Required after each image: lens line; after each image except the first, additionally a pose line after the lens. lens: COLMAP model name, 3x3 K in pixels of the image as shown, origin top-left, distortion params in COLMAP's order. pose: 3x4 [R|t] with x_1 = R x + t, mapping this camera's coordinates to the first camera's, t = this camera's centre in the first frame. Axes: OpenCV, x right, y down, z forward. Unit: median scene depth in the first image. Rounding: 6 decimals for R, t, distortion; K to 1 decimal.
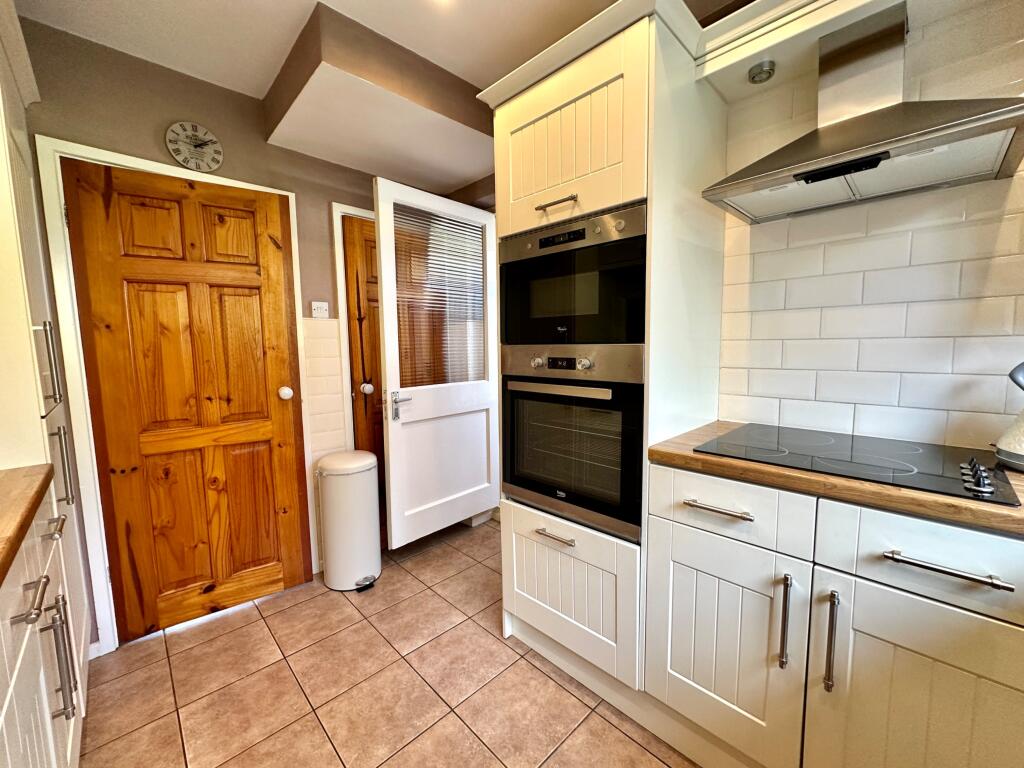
lens RADIAL K [[417.4, 0, 510.3], [0, 417.4, 381.9], [0, 0, 1]] dist [0.001337, -0.000876]
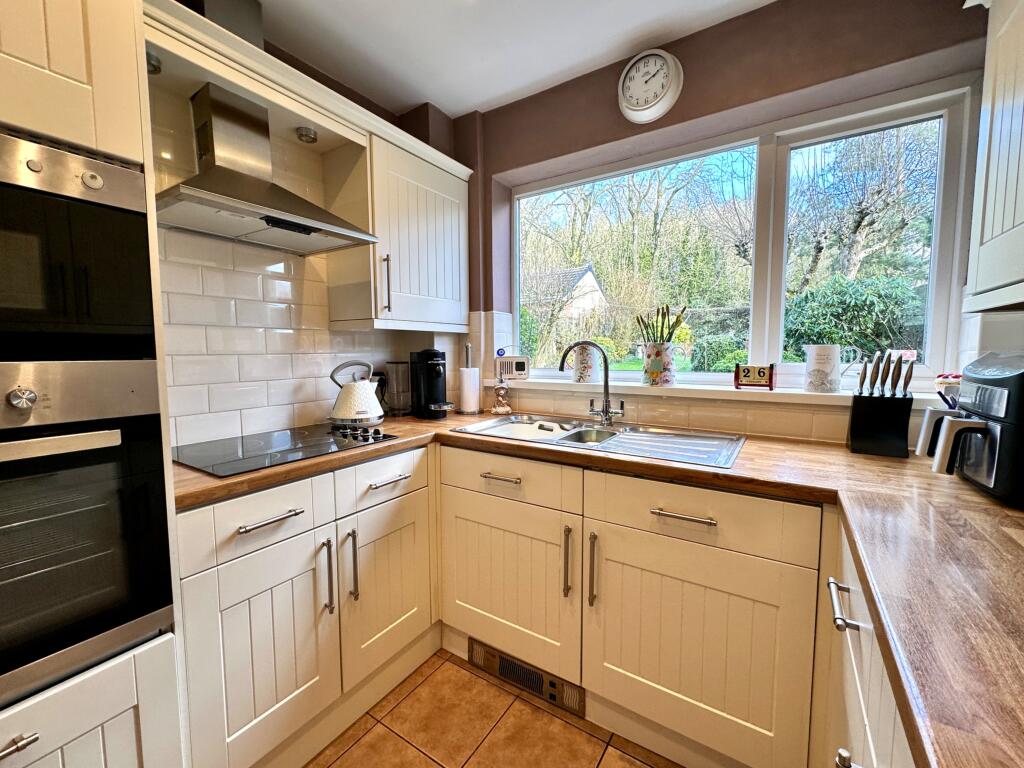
lens RADIAL K [[417.4, 0, 518.3], [0, 417.4, 383.8], [0, 0, 1]] dist [0.001337, -0.000876]
pose [[-0.233587, -0.061973, 0.970359, -0.556181], [0.098621, 0.991310, 0.087052, -0.050292], [-0.967322, 0.116032, -0.225445, 0.546571]]
